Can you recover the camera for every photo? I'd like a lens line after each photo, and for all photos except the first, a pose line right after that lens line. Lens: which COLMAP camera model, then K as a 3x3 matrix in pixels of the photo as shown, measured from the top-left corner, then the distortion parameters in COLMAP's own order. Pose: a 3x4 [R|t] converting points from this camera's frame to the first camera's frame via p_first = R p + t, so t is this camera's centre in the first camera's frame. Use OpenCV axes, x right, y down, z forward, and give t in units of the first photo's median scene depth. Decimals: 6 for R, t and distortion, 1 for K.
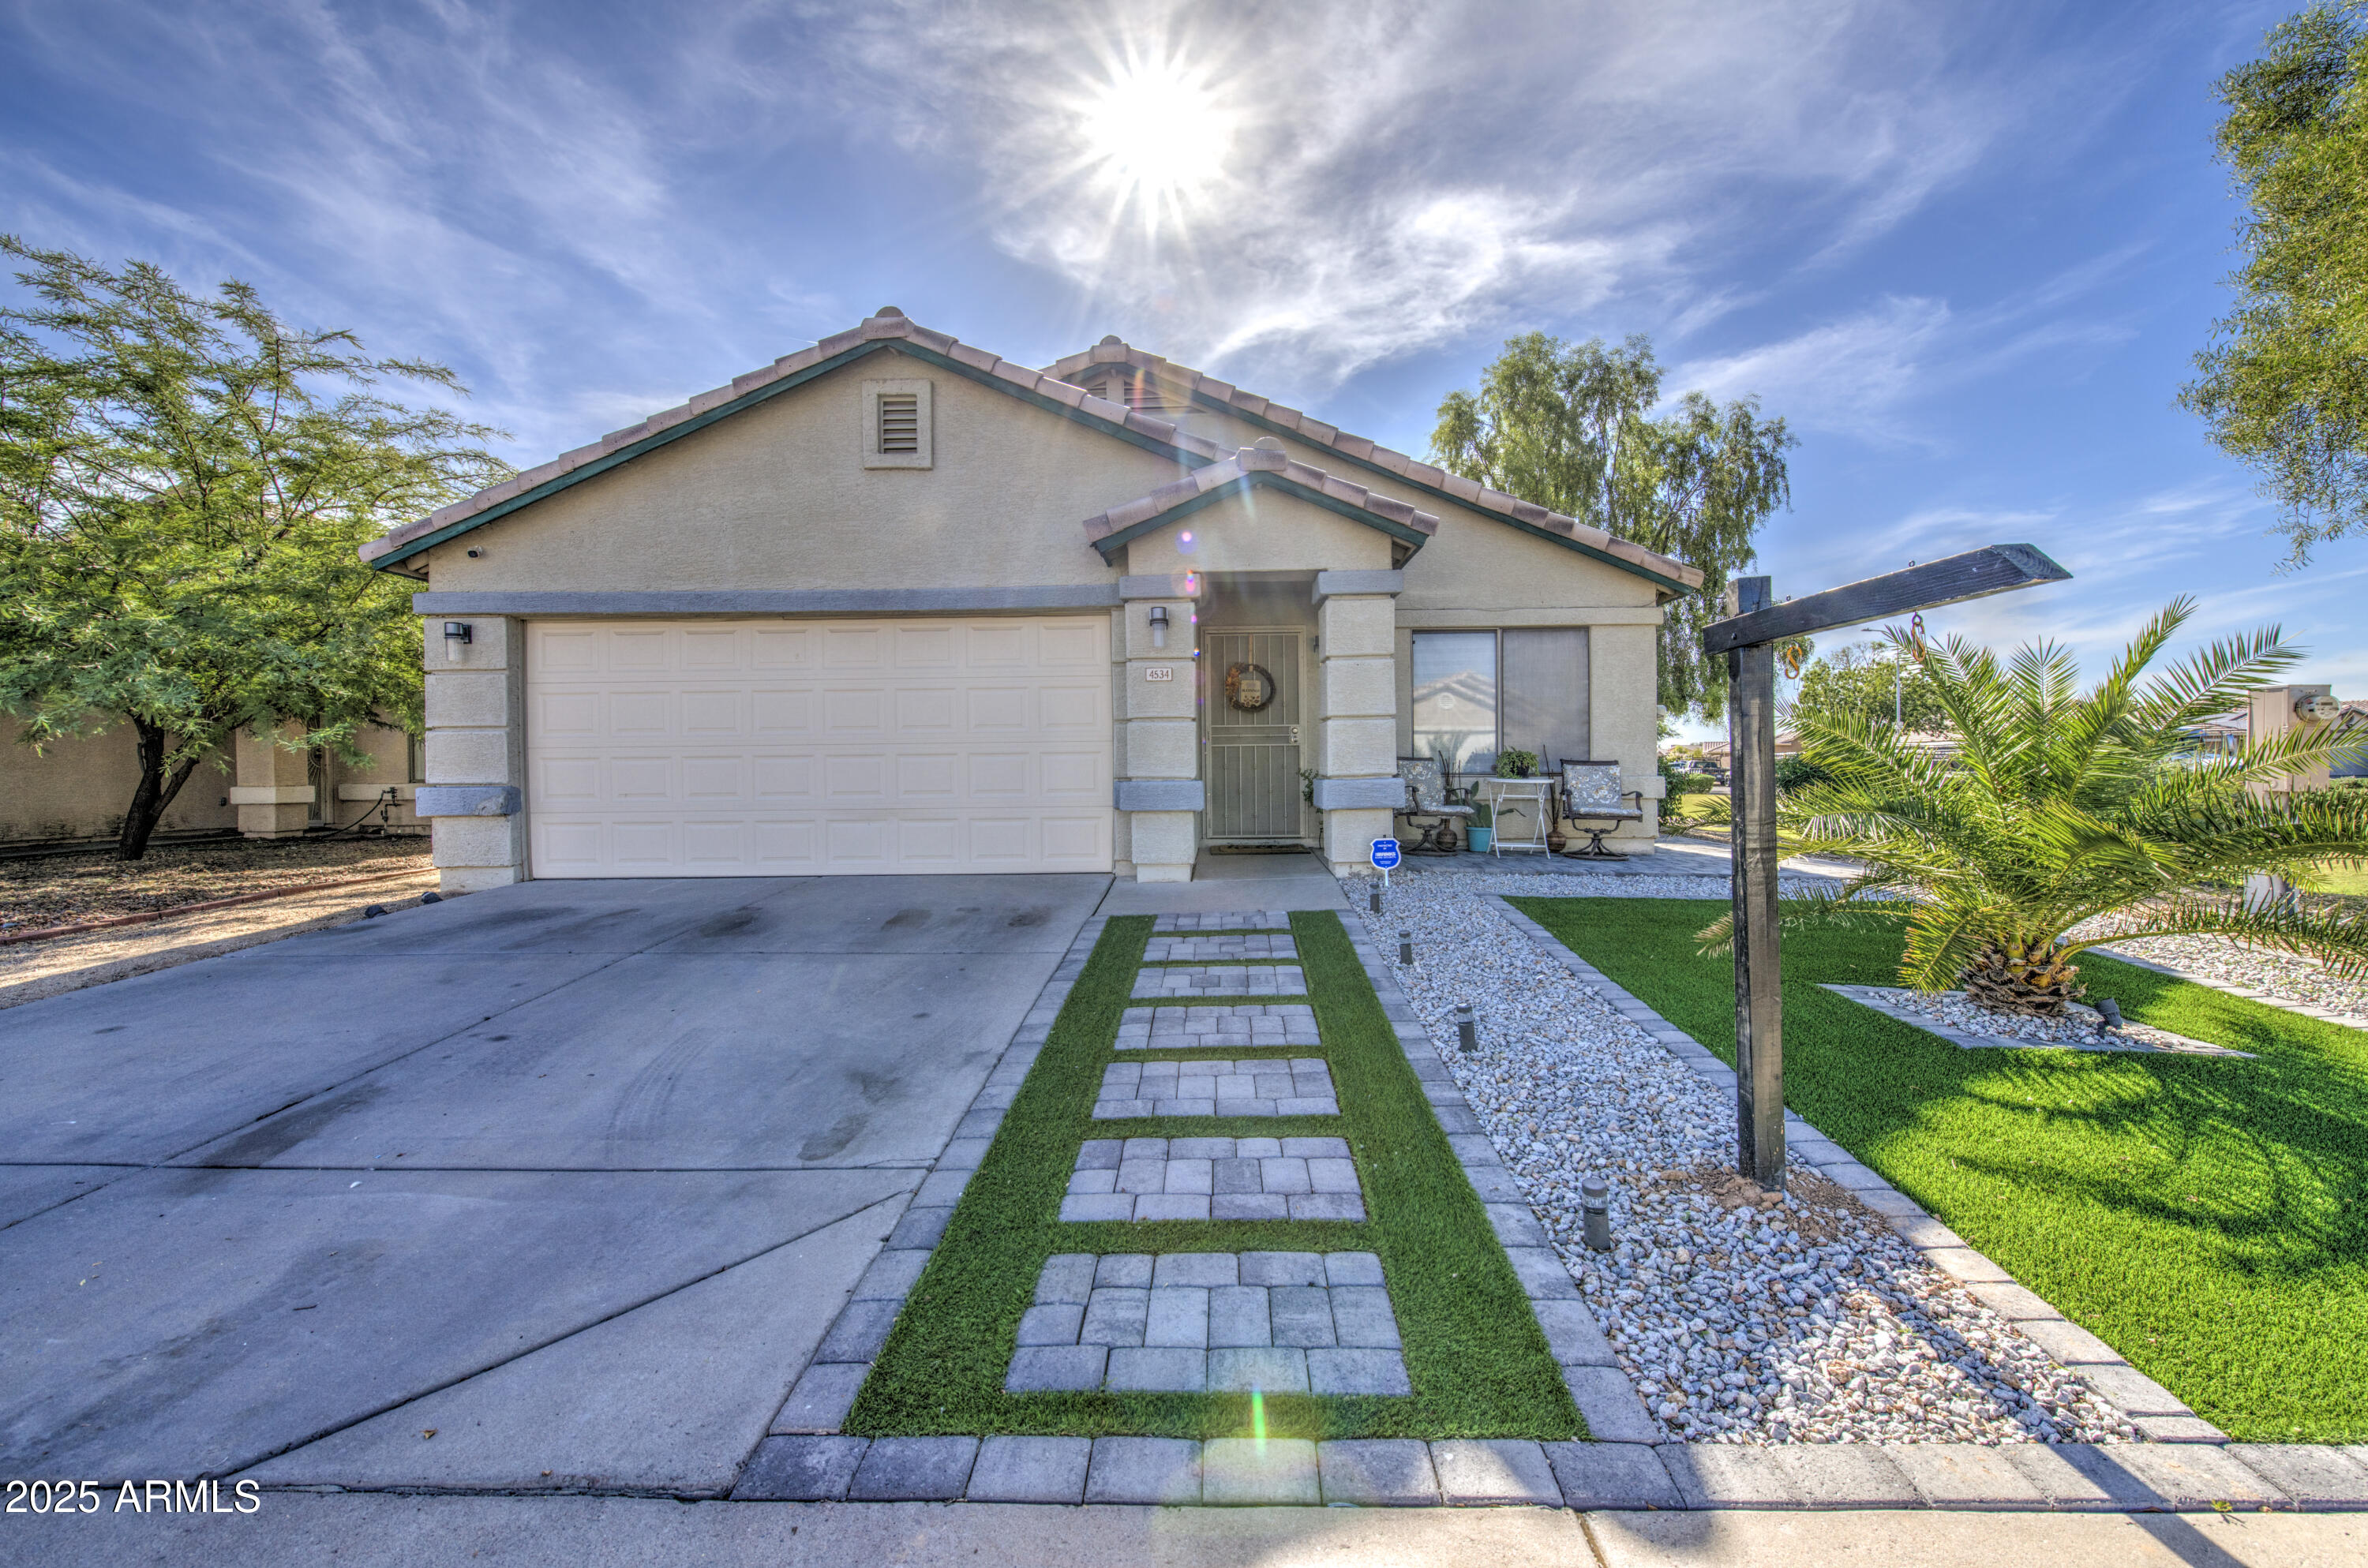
lens RADIAL K [[986.7, 0, 1175.1], [0, 986.7, 770.0], [0, 0, 1]] dist [0.002471, -0.000753]
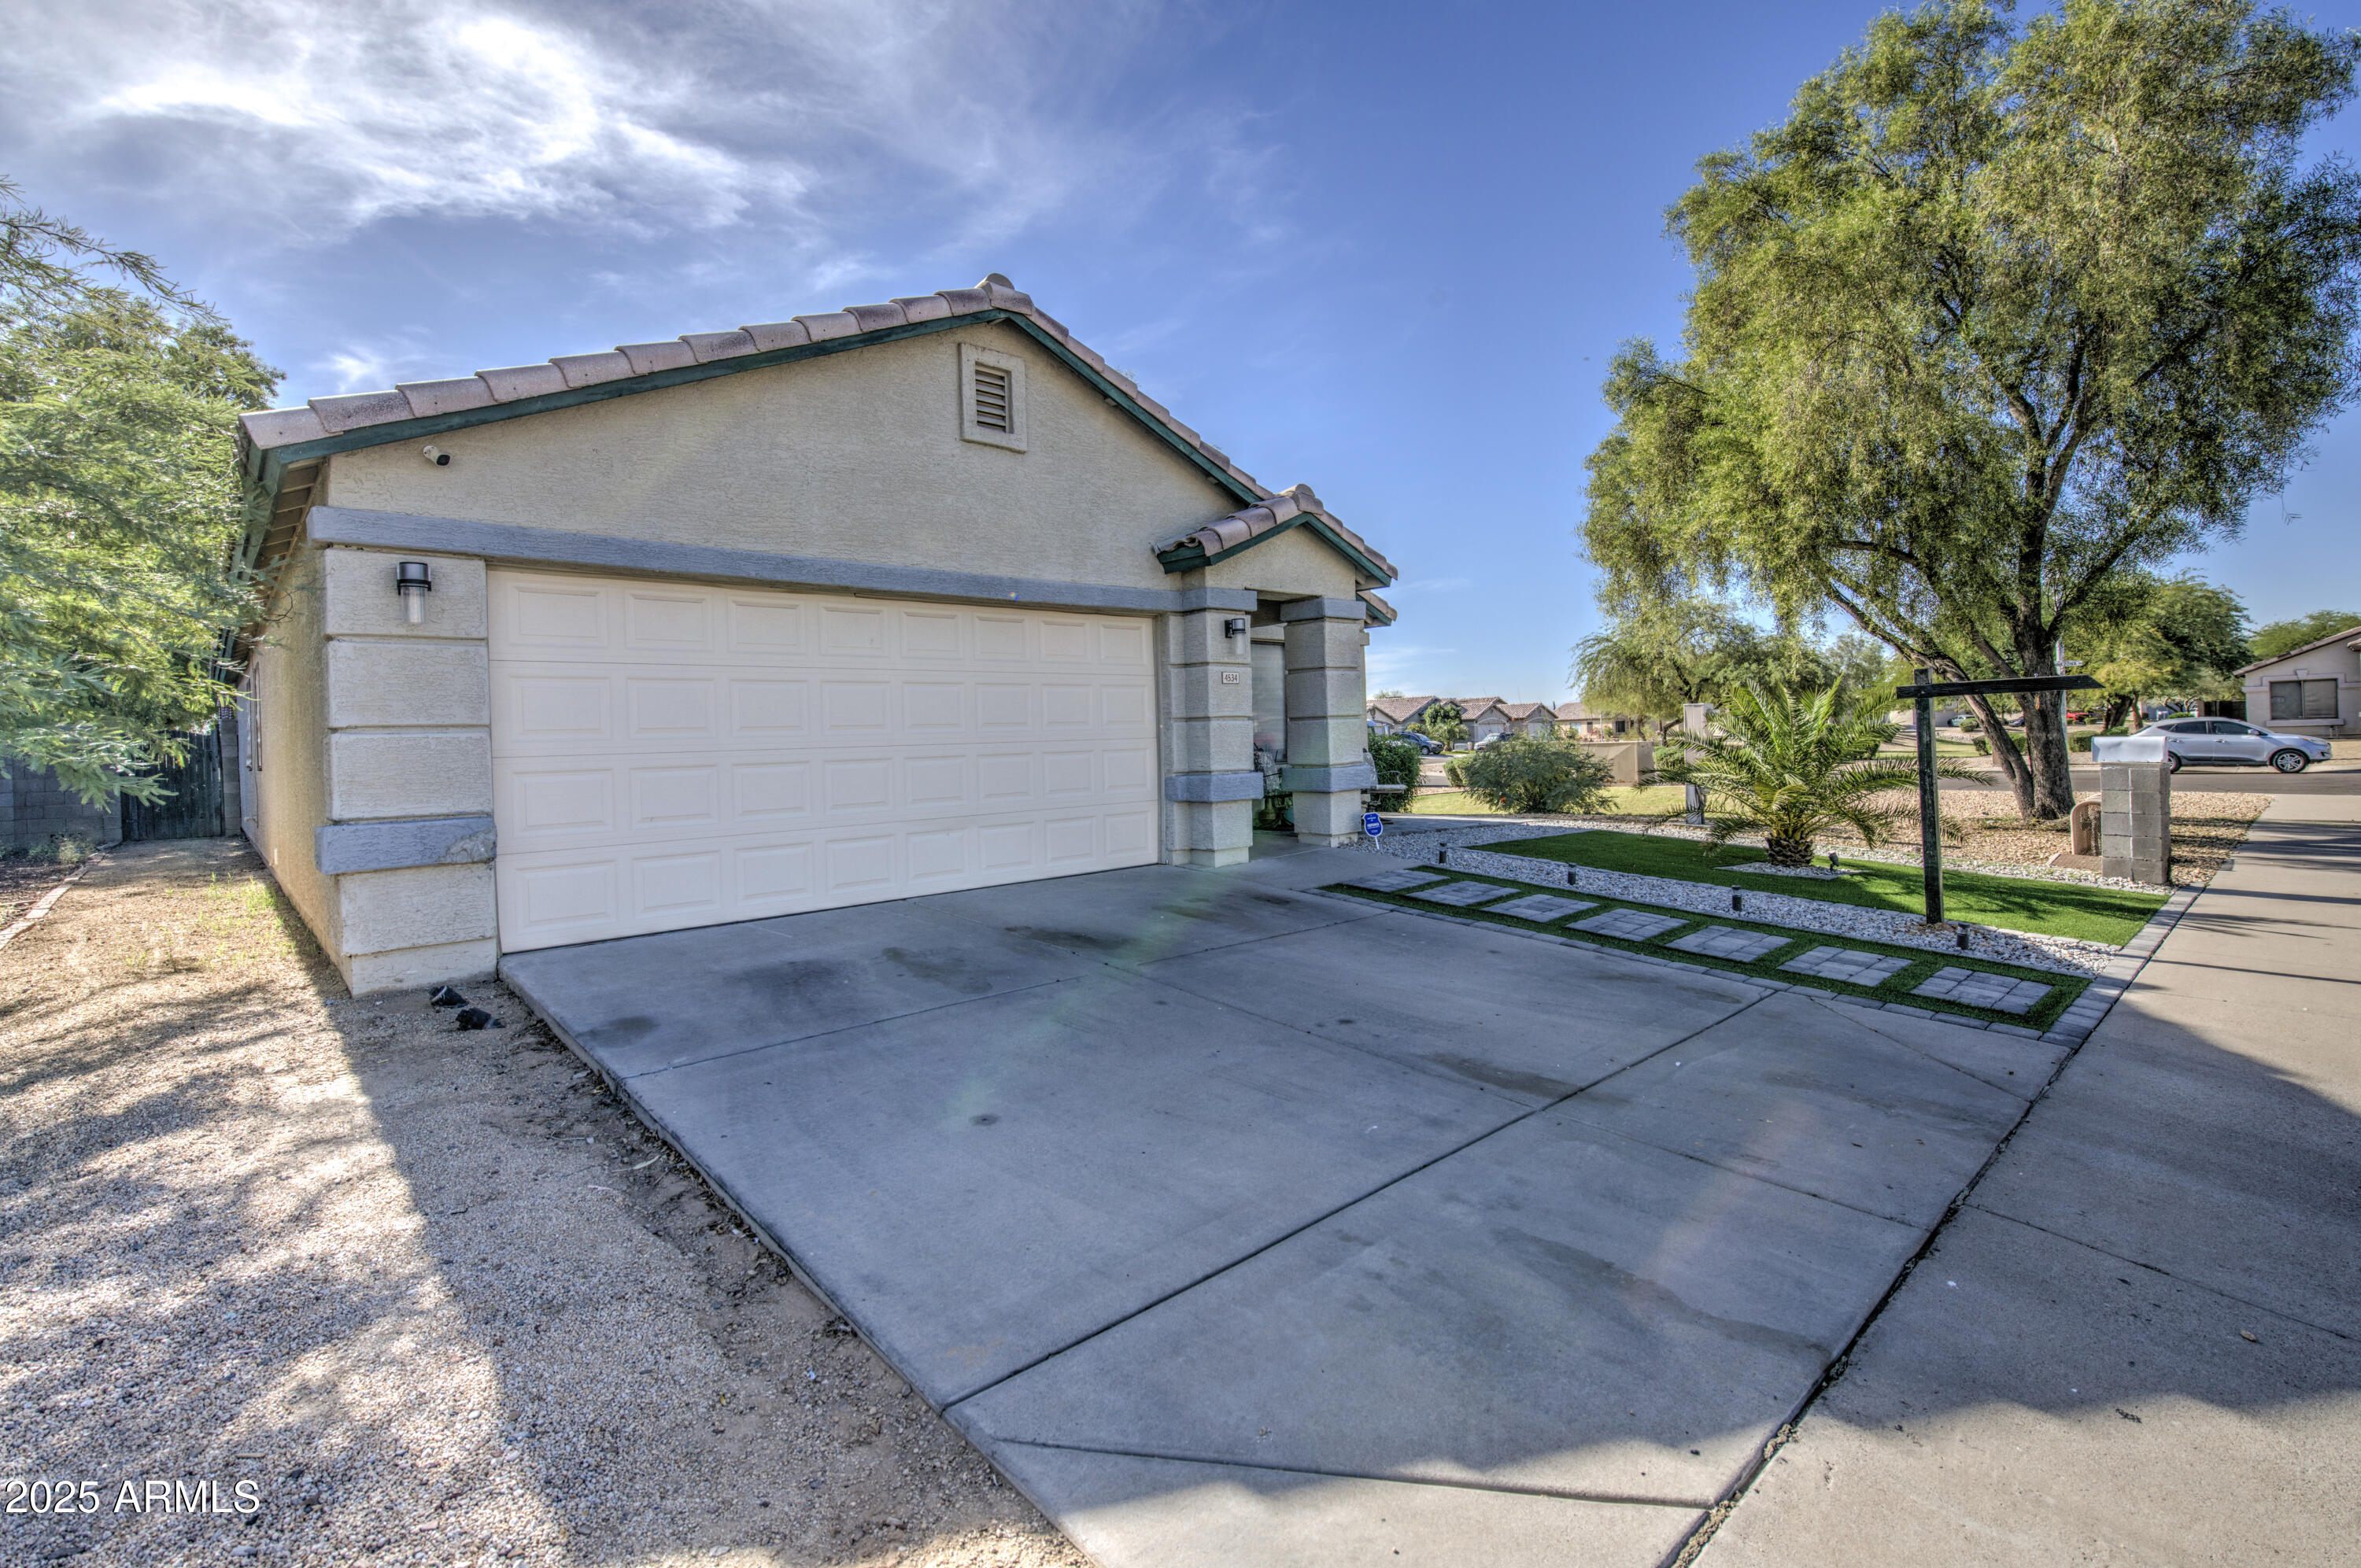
lens RADIAL K [[1166.3, 0, 1177.4], [0, 1166.3, 774.9], [0, 0, 1]] dist [0.013037, -0.000170]
pose [[0.694335, -0.031418, 0.718966, -0.850790], [0.026747, 0.999483, 0.017845, -0.010745], [-0.719155, 0.006840, 0.694816, 0.104700]]
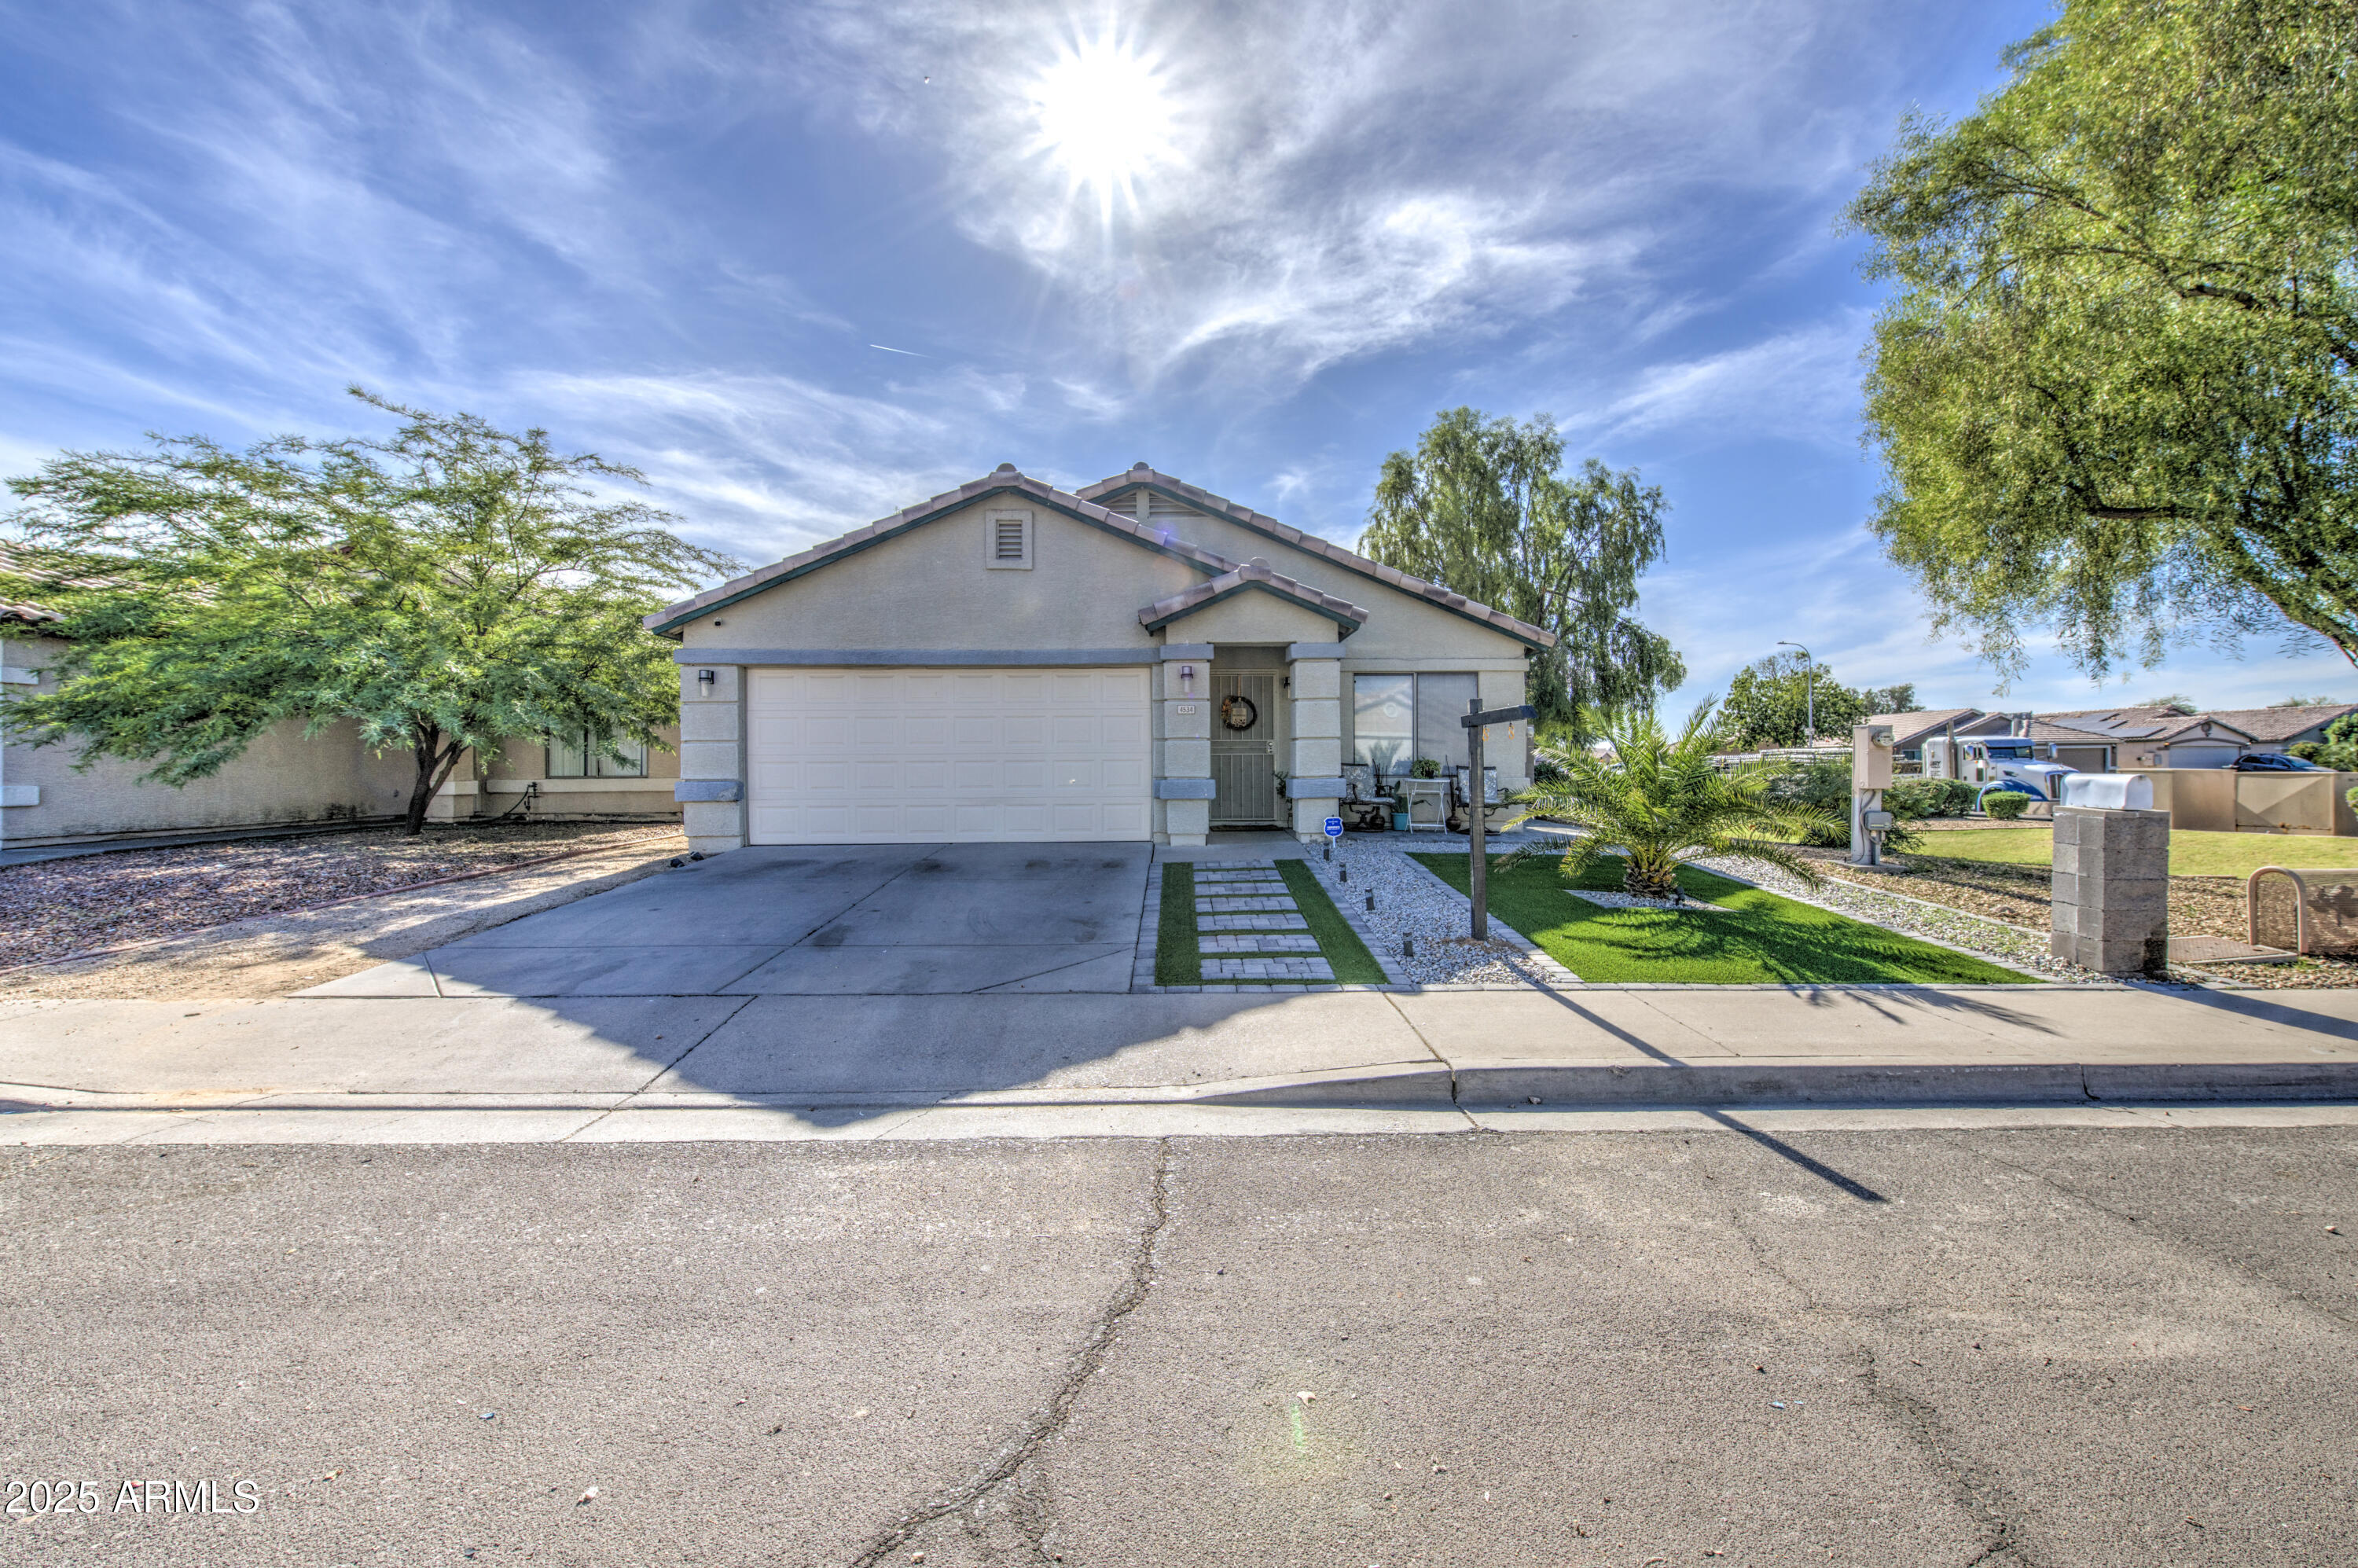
lens RADIAL K [[1033.4, 0, 1167.7], [0, 1033.4, 769.7], [0, 0, 1]] dist [-0.009108, 0.000933]
pose [[0.999645, 0.004959, 0.026170, -0.071684], [-0.004952, 0.999988, -0.000360, -0.002896], [-0.026172, 0.000231, 0.999657, -0.501748]]
